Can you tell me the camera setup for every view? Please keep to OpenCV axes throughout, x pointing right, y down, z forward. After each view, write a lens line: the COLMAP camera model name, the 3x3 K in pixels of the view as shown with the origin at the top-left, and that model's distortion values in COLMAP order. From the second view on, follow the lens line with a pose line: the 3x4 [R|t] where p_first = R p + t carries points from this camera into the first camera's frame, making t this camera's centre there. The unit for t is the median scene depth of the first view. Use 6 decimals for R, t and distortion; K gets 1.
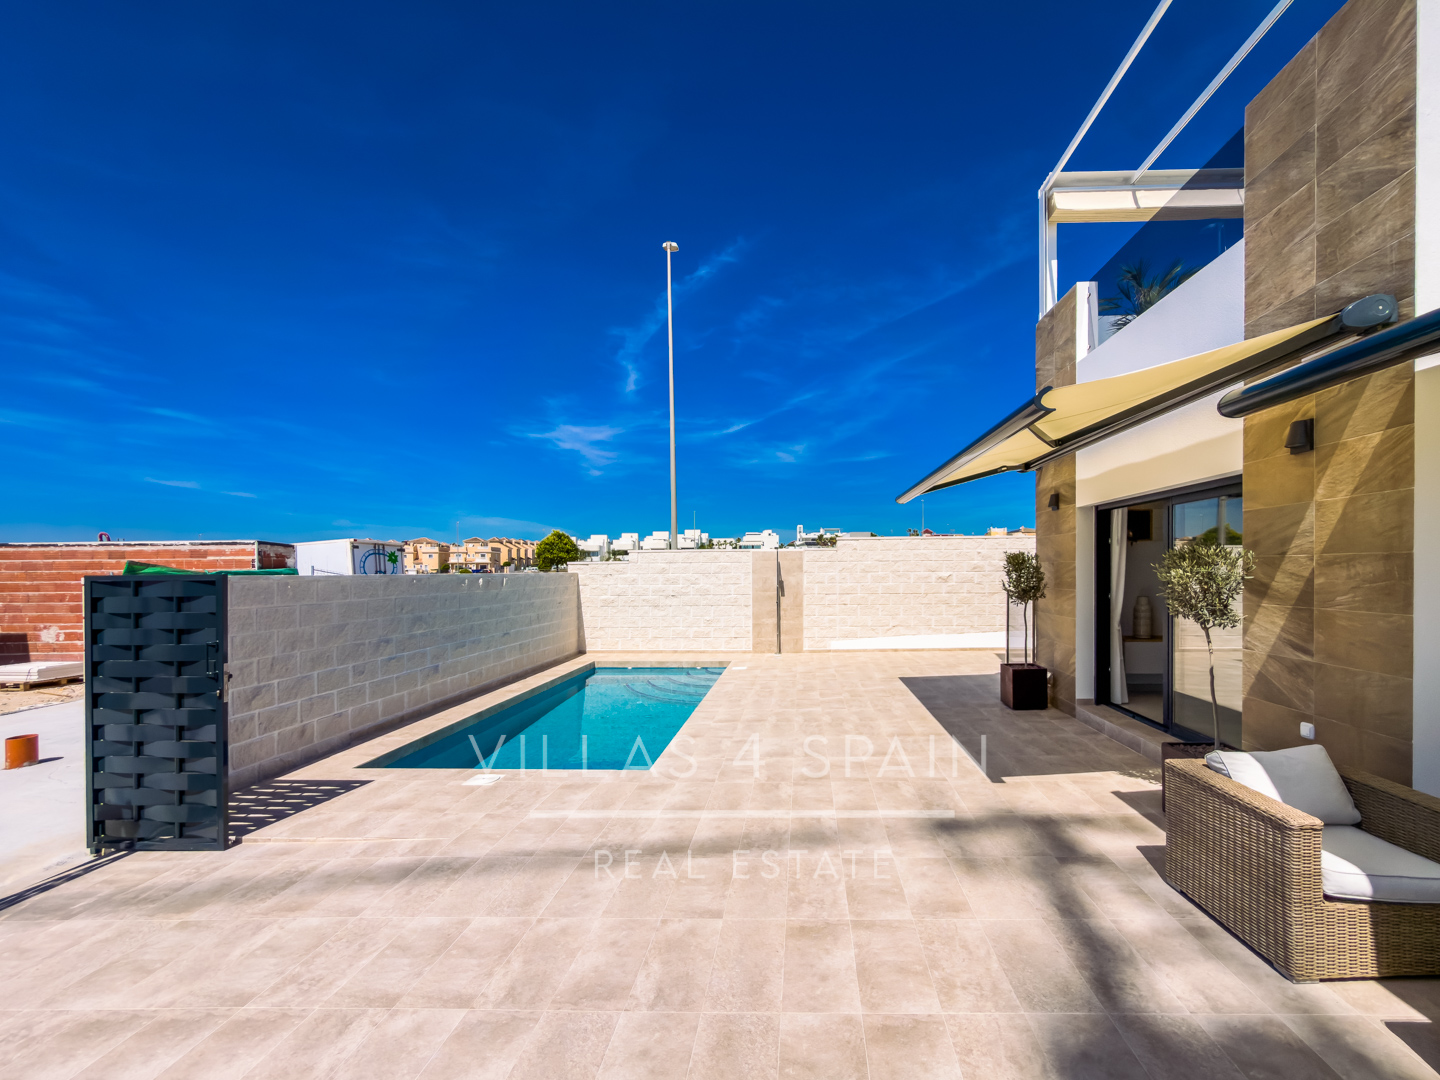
lens RADIAL K [[598.9, 0, 781.3], [0, 598.9, 575.7], [0, 0, 1]] dist [0.001036, 0.000111]
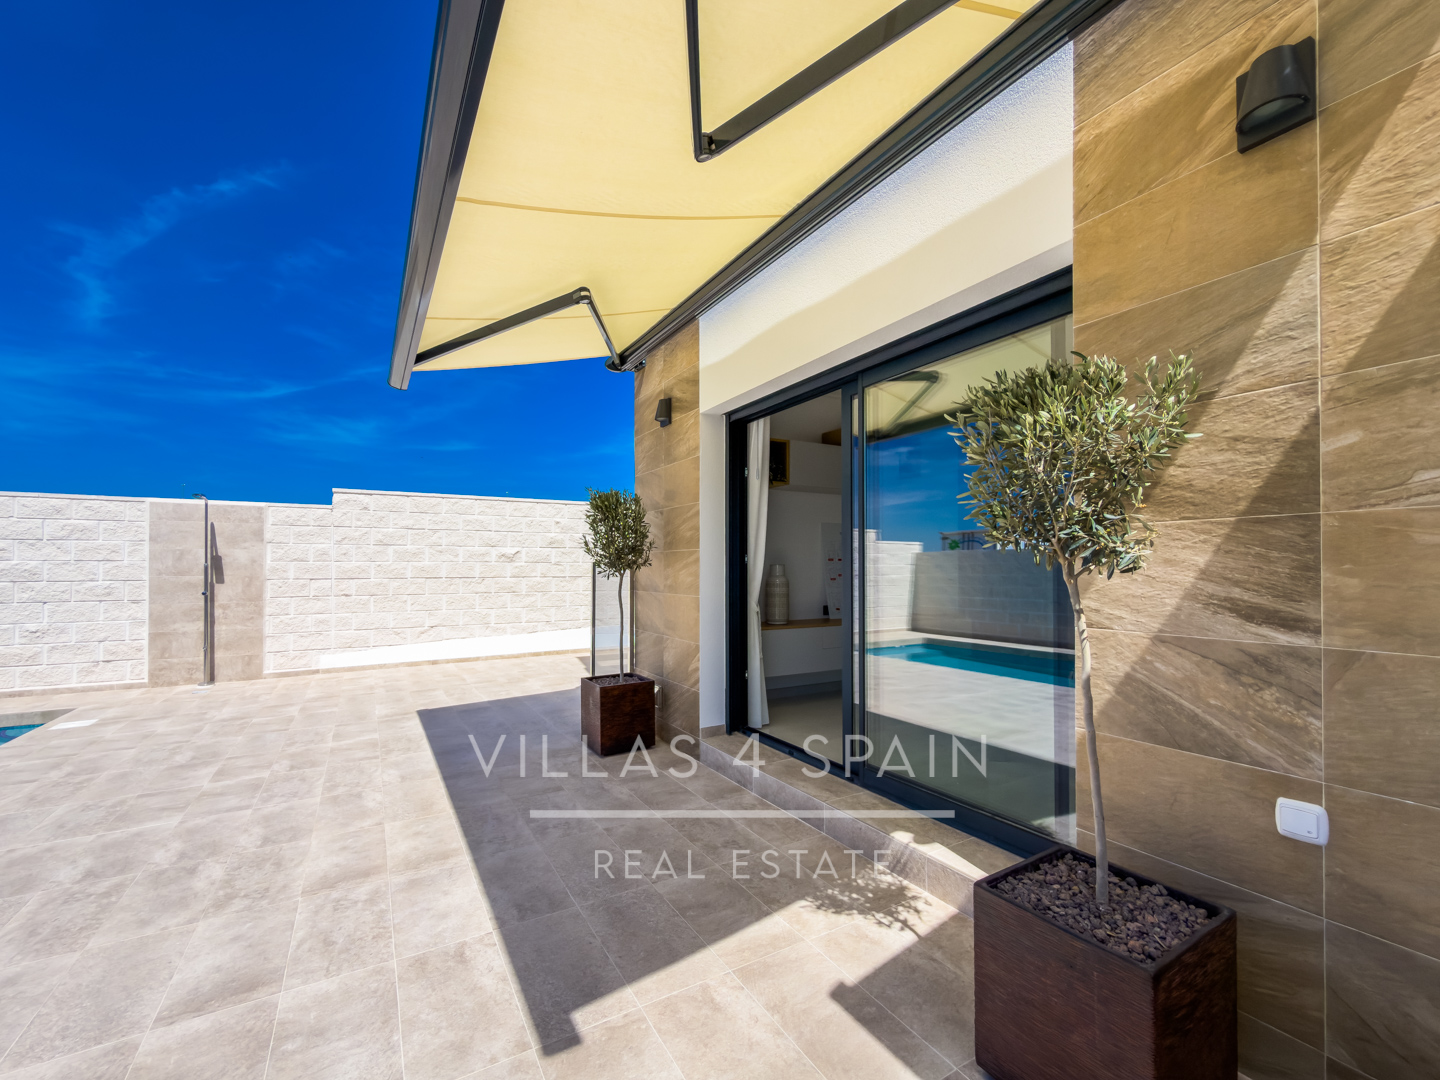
lens RADIAL K [[606.0, 0, 720.8], [0, 606.0, 567.0], [0, 0, 1]] dist [-0.001300, -0.000387]
pose [[0.844278, 0.008235, 0.535842, 0.157577], [-0.000007, 0.999882, -0.015356, 0.045150], [-0.535905, 0.012961, 0.844179, 0.409229]]
